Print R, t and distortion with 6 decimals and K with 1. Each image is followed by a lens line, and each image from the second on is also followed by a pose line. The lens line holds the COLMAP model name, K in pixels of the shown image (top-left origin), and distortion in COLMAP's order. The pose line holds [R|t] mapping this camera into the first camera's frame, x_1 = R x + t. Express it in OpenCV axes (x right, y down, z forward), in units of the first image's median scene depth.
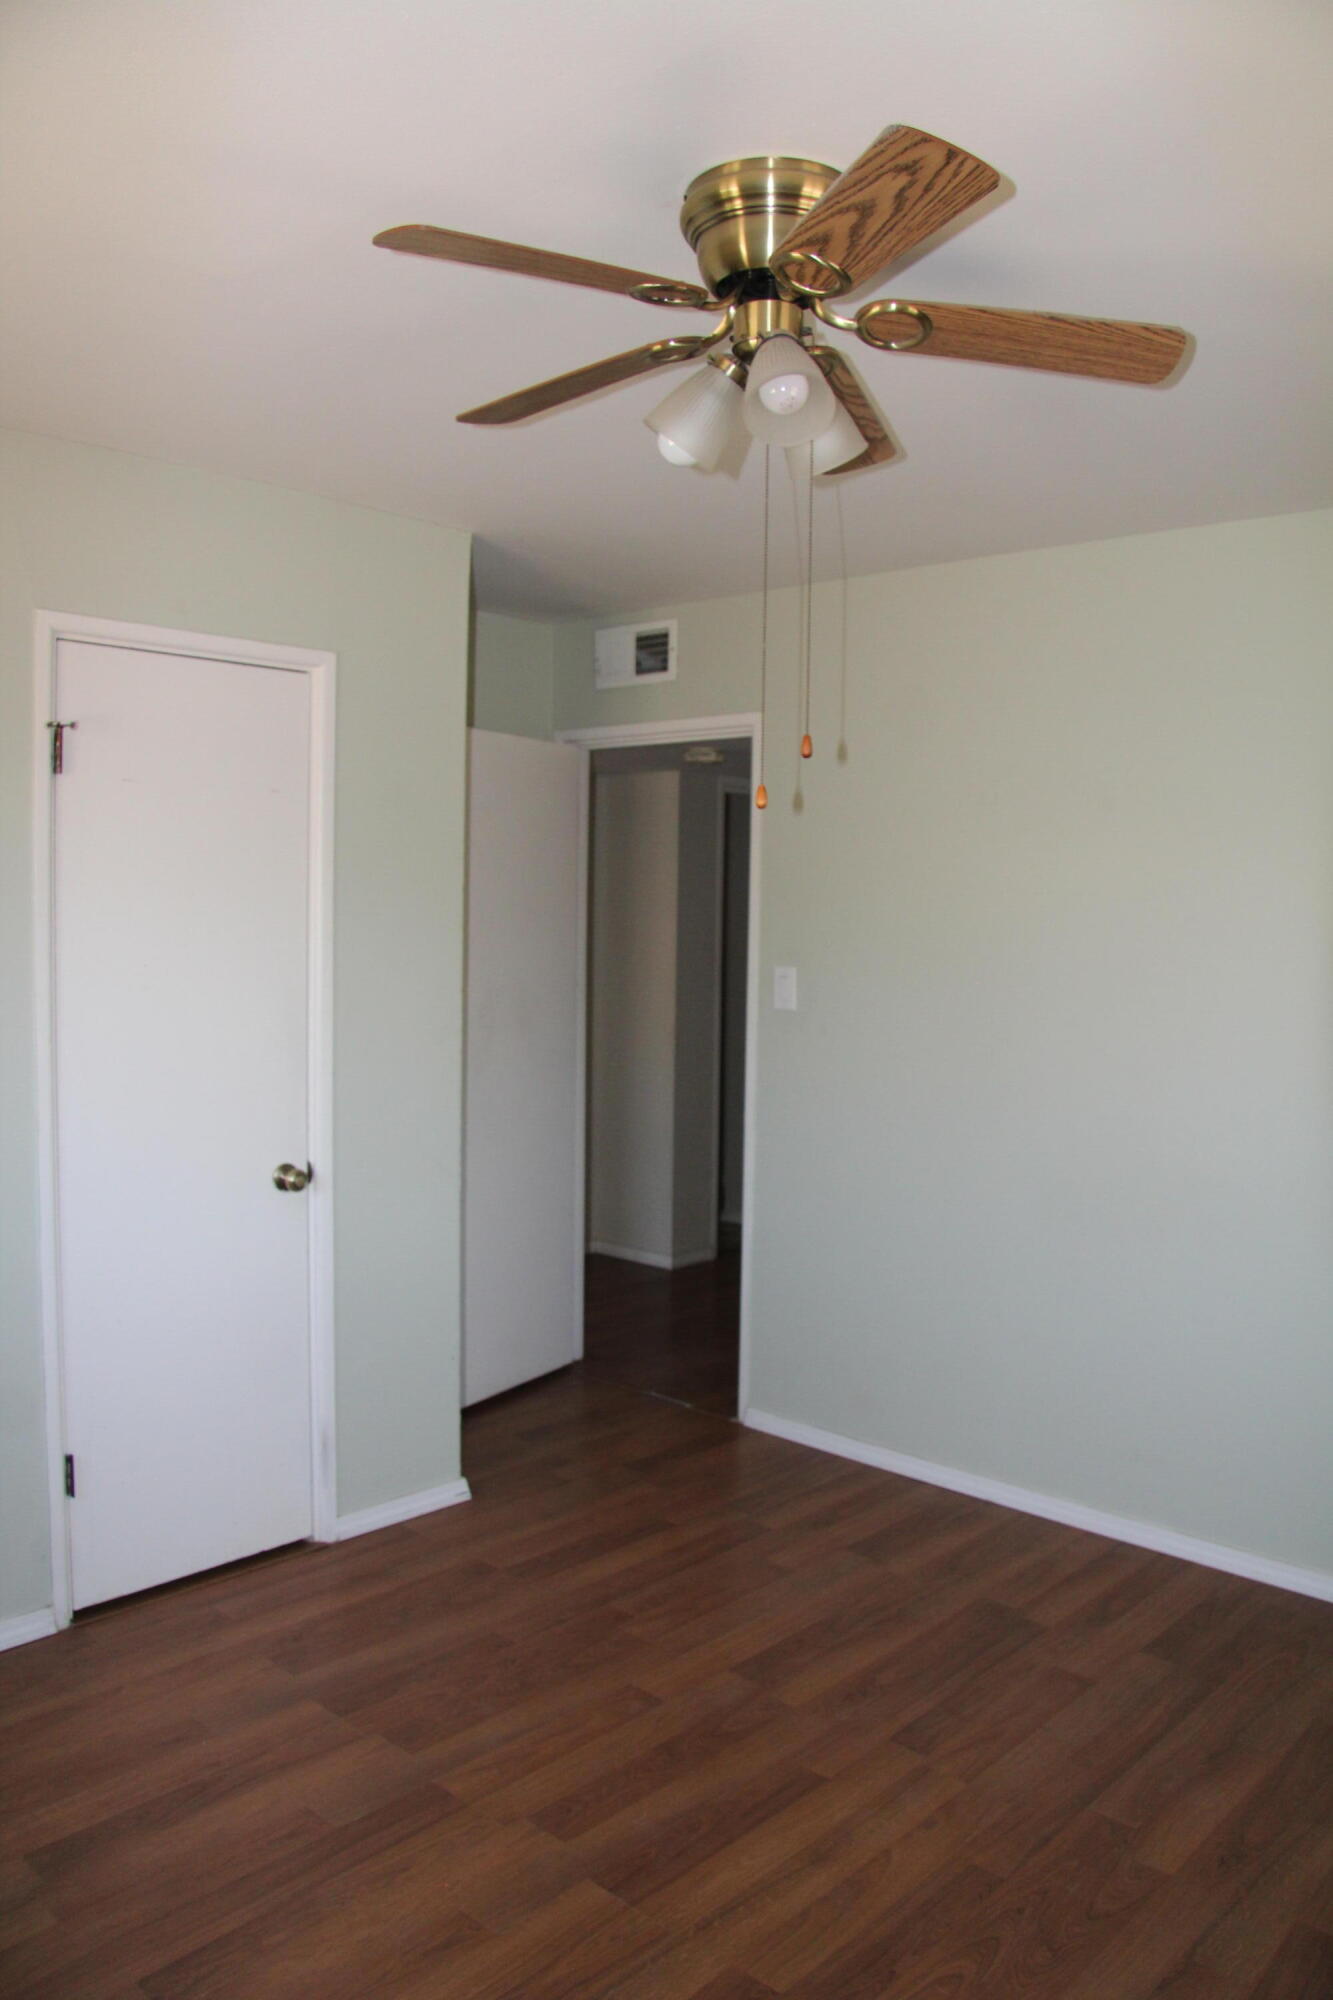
lens RADIAL K [[1576.7, 0, 666.5], [0, 1576.7, 1000.0], [0, 0, 1]] dist [-0.186817, 0.160688]
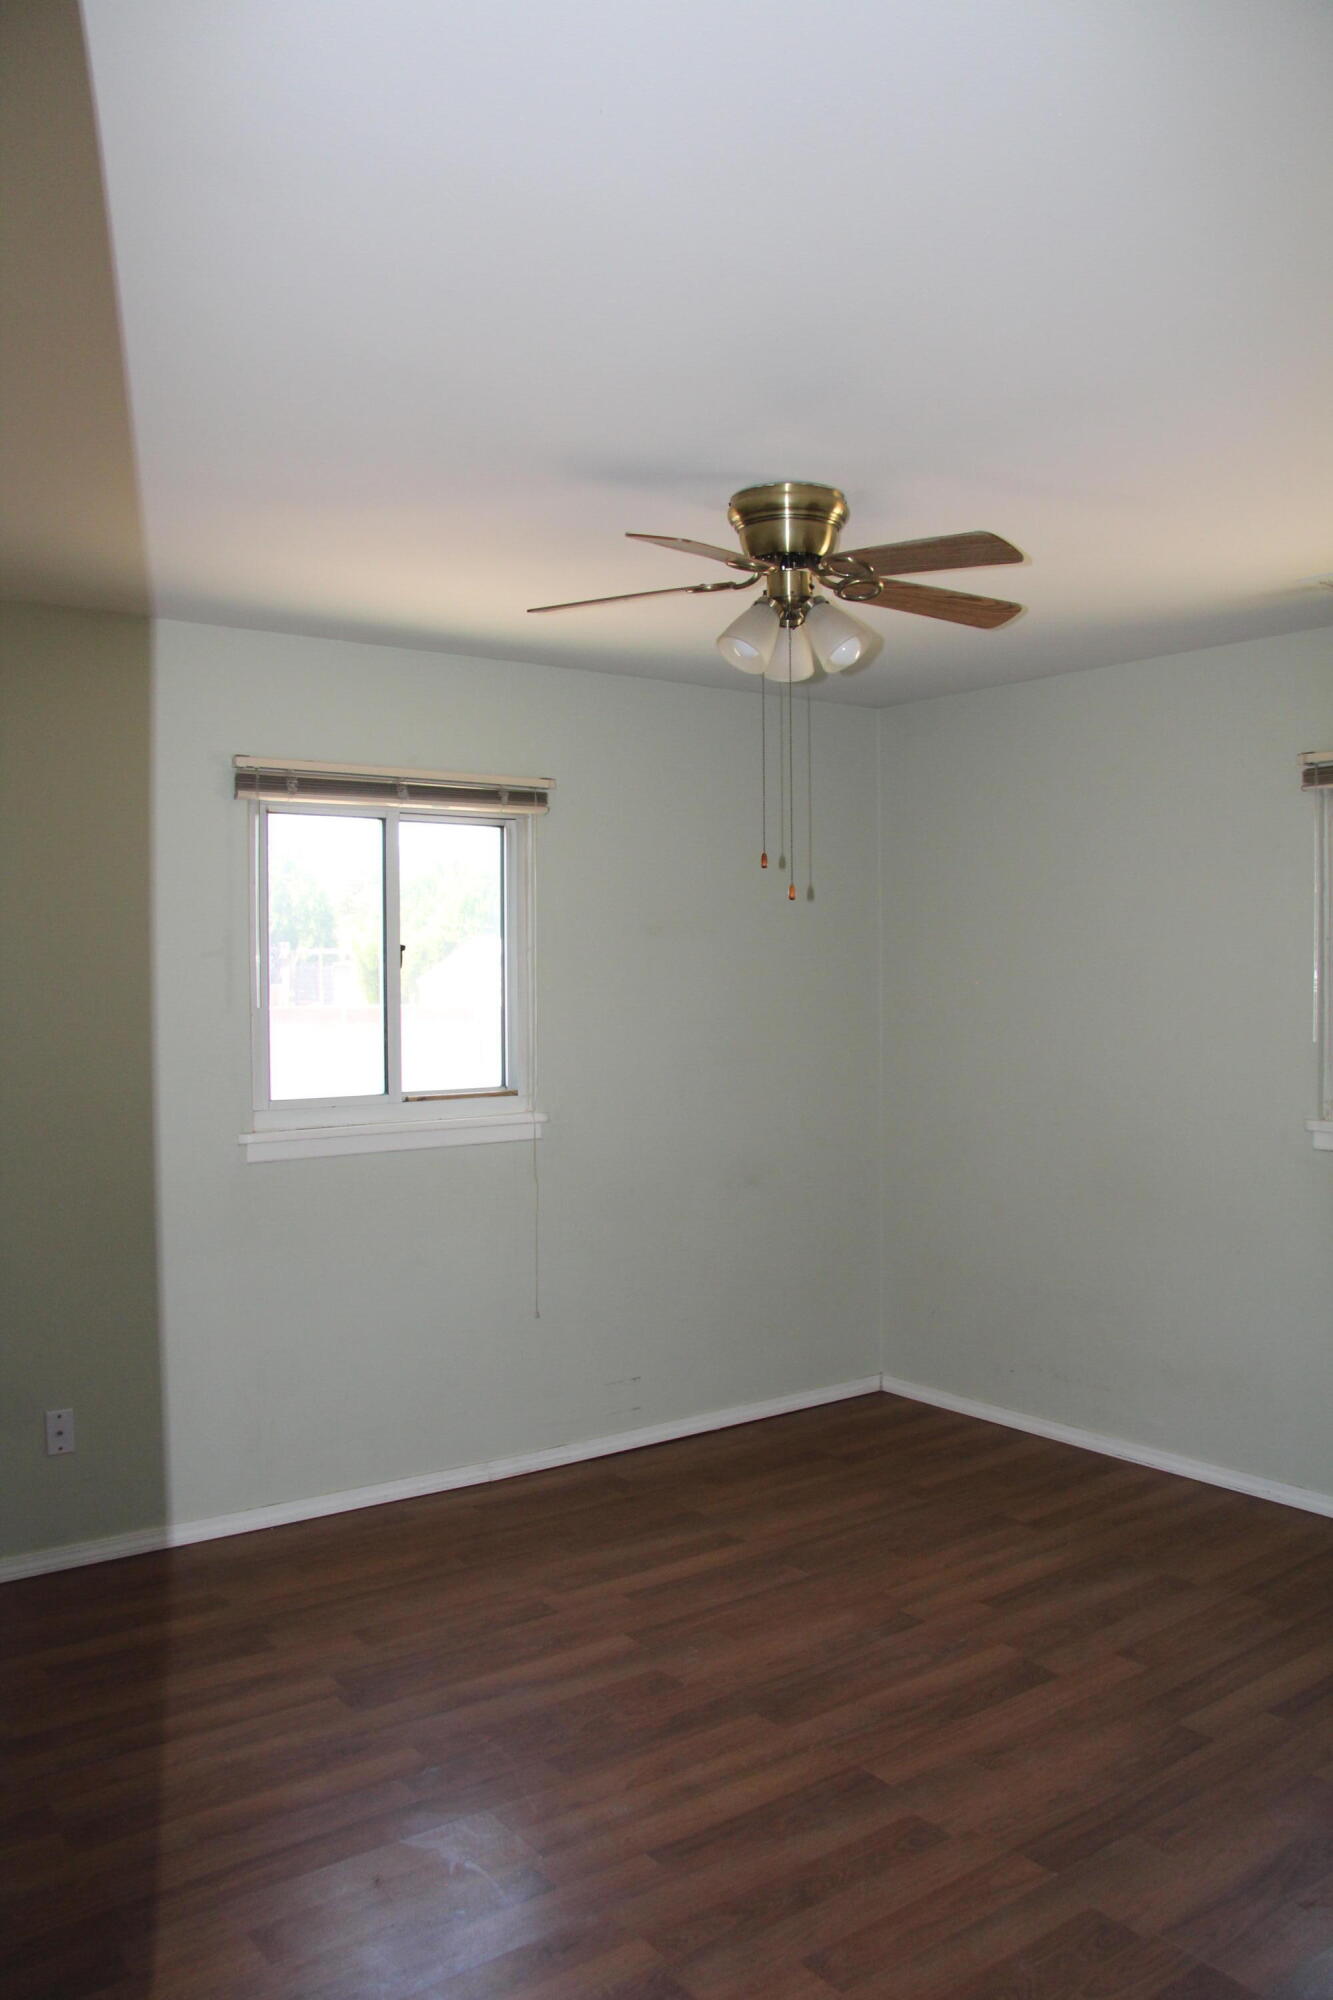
lens RADIAL K [[1576.7, 0, 666.5], [0, 1576.7, 1000.0], [0, 0, 1]] dist [-0.186817, 0.160688]
pose [[-0.984812, -0.010690, 0.173296, -0.072320], [0.000609, 0.997884, 0.065014, -0.102422], [-0.173625, 0.064132, -0.982722, 2.023356]]
